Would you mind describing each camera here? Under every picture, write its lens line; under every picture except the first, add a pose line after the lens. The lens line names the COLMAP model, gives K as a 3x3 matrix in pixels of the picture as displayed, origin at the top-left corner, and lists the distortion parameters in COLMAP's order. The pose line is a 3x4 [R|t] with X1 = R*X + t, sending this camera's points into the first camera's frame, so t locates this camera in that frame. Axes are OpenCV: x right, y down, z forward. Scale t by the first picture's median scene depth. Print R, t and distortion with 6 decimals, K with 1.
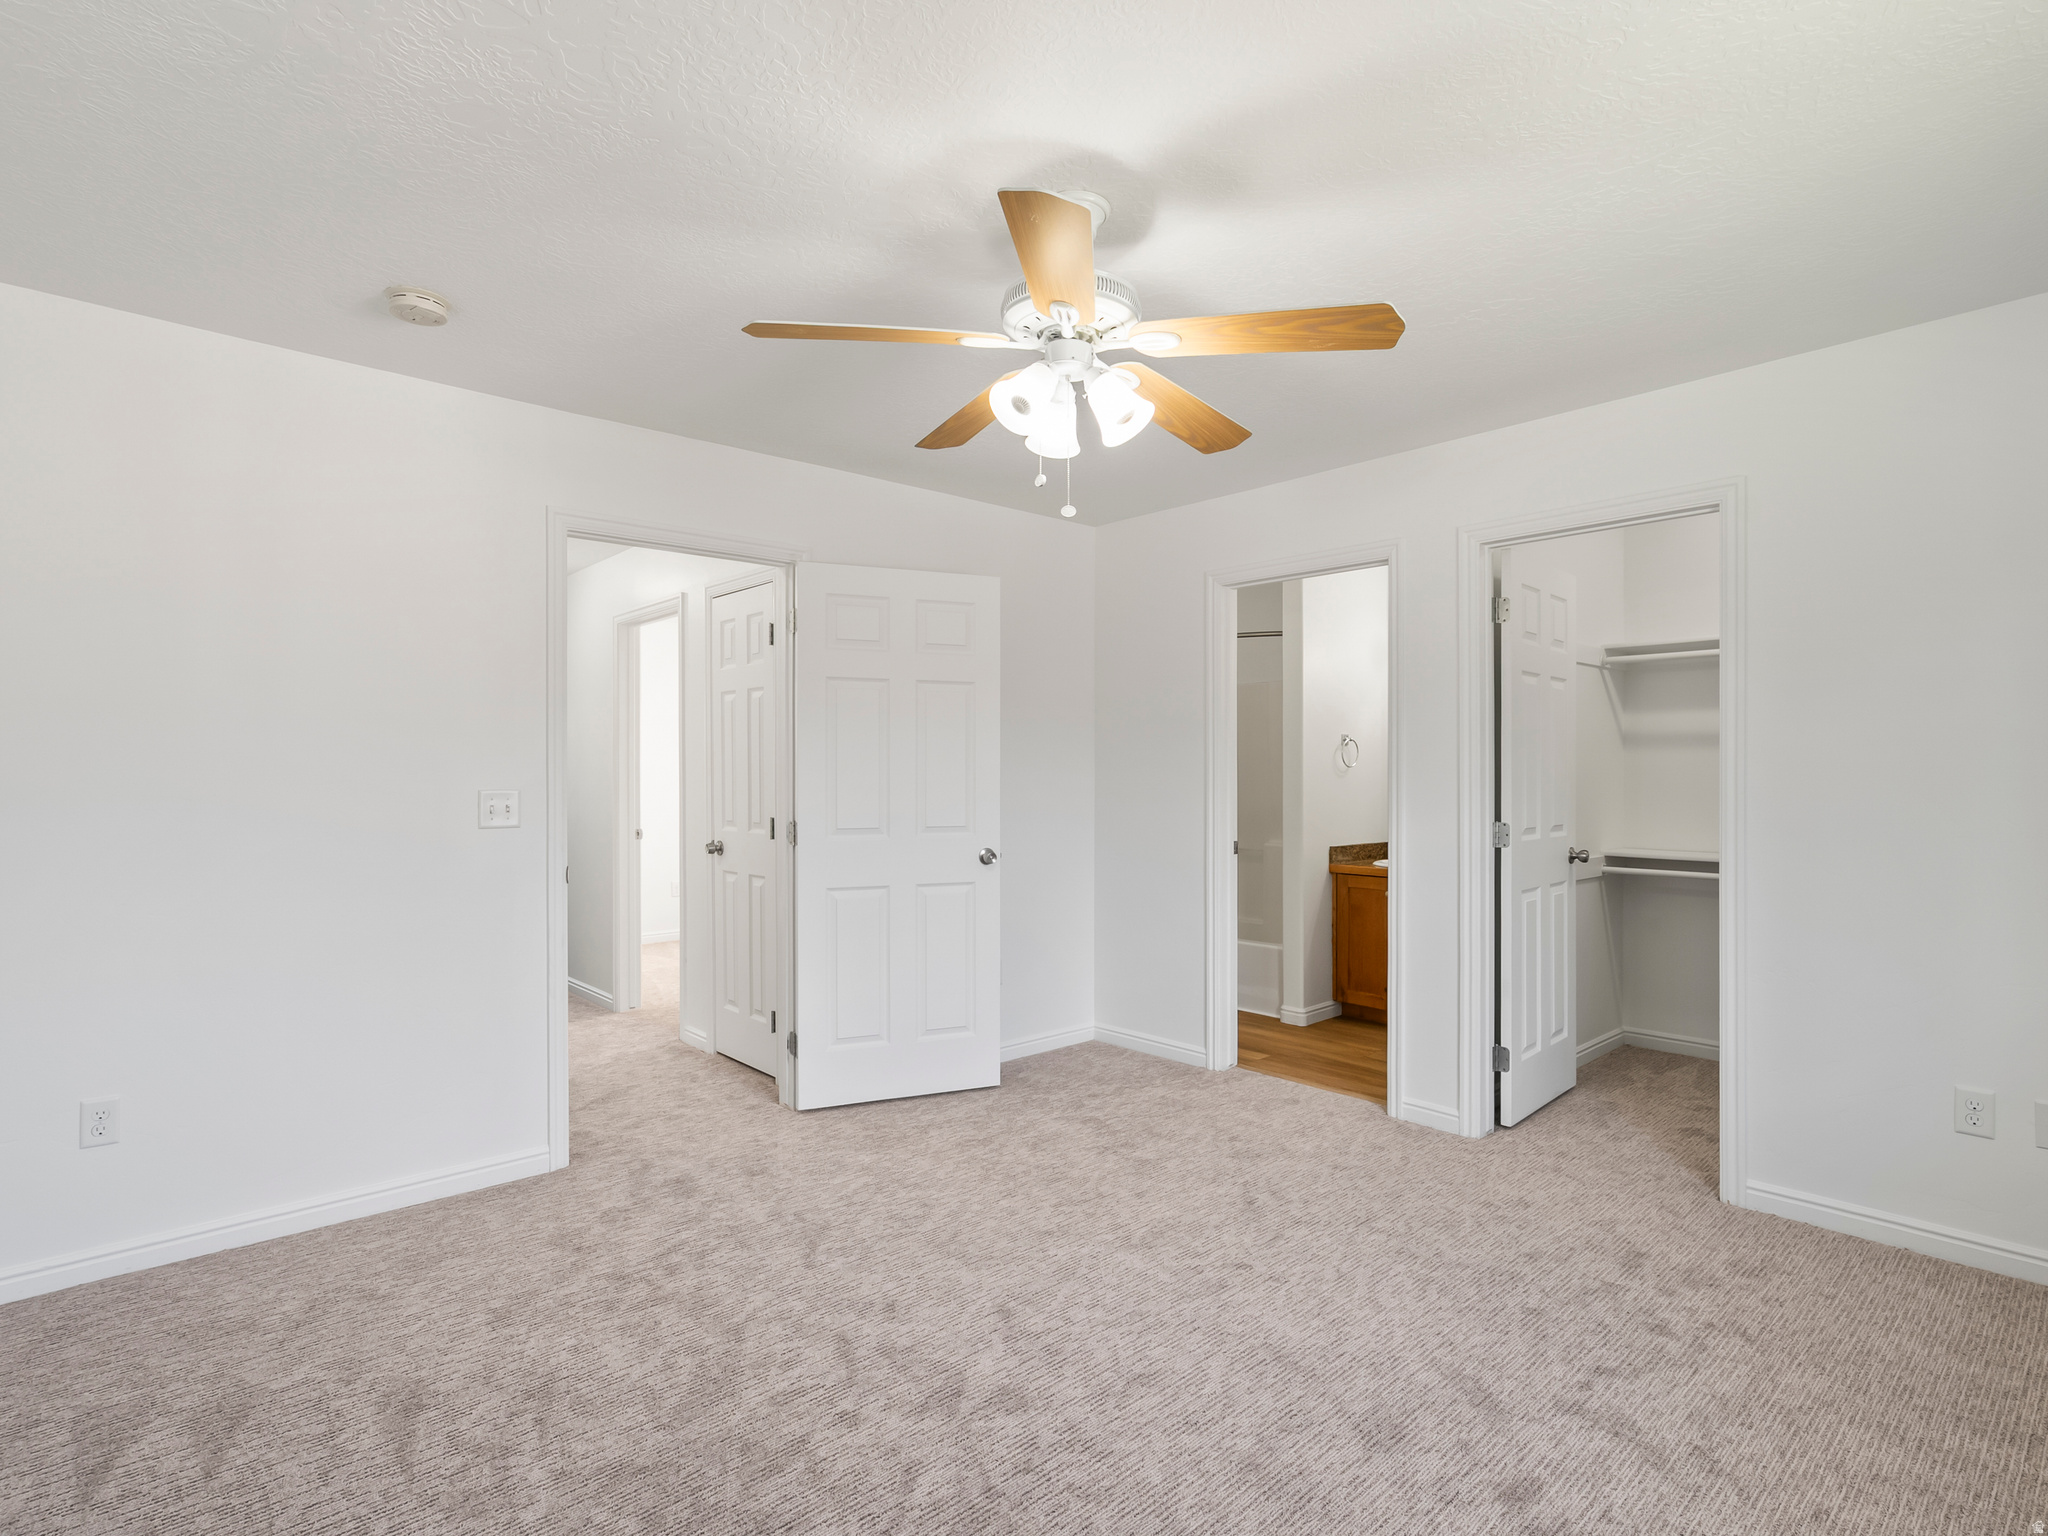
lens RADIAL K [[1053.5, 0, 1027.0], [0, 1053.5, 778.7], [0, 0, 1]] dist [-0.009843, 0.006555]
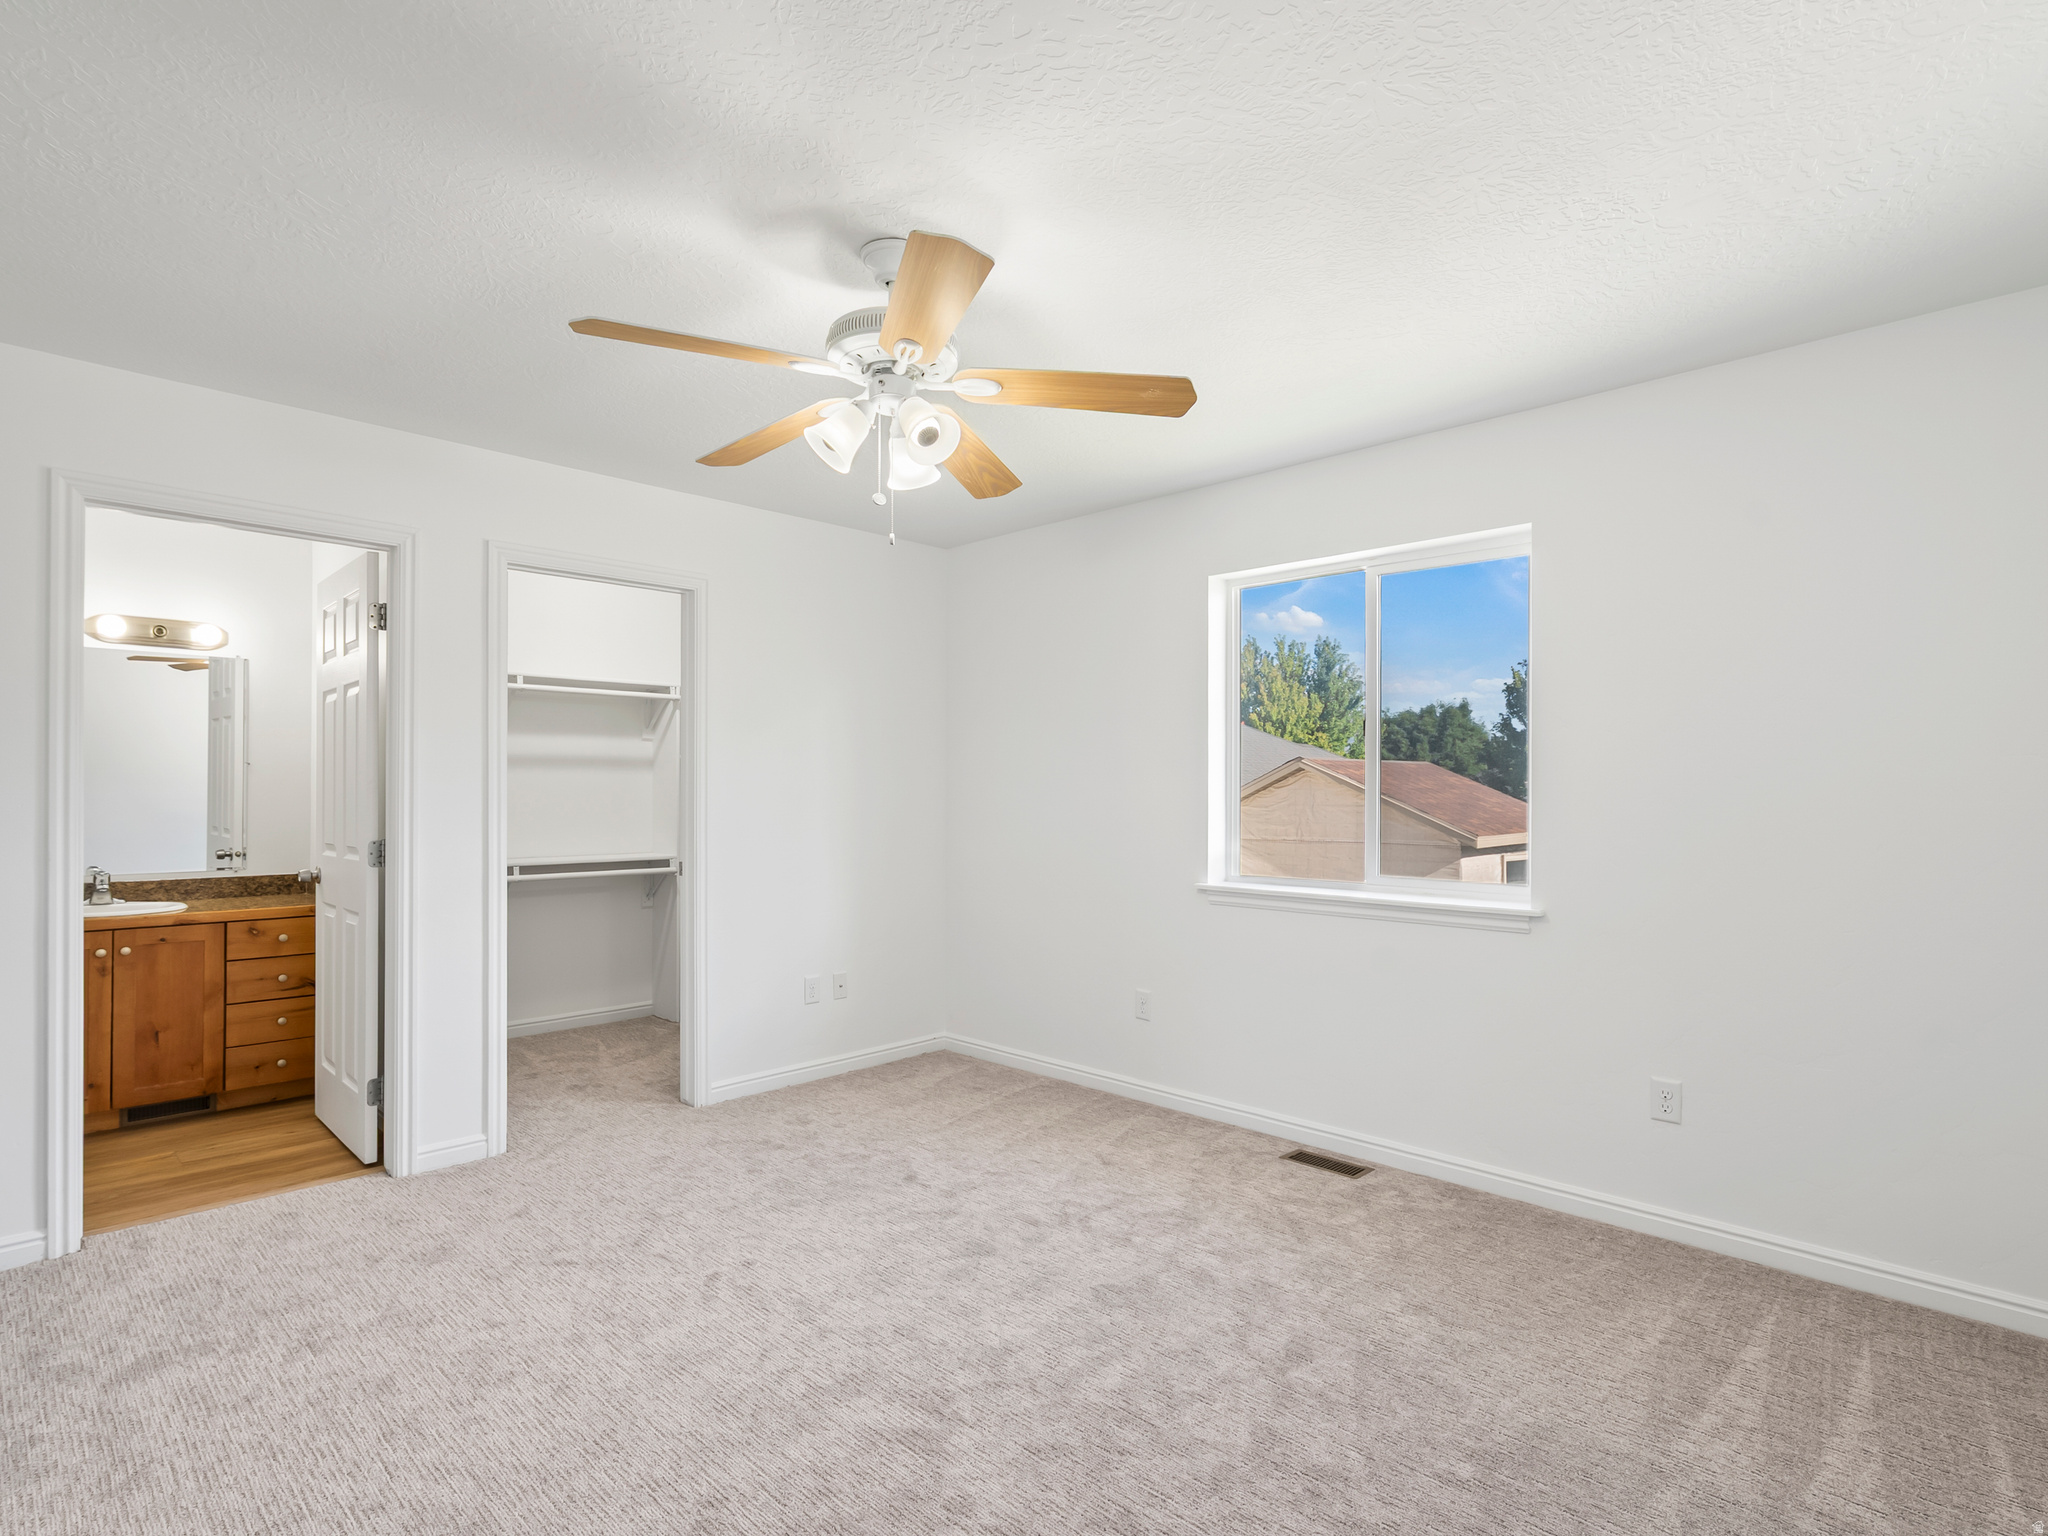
lens RADIAL K [[1053.5, 0, 1035.7], [0, 1053.5, 805.2], [0, 0, 1]] dist [-0.009843, 0.006555]
pose [[-0.082663, -0.011230, 0.996514, -0.622655], [-0.000612, 0.999937, 0.011218, -0.002647], [-0.996577, 0.000318, -0.082664, 0.582651]]
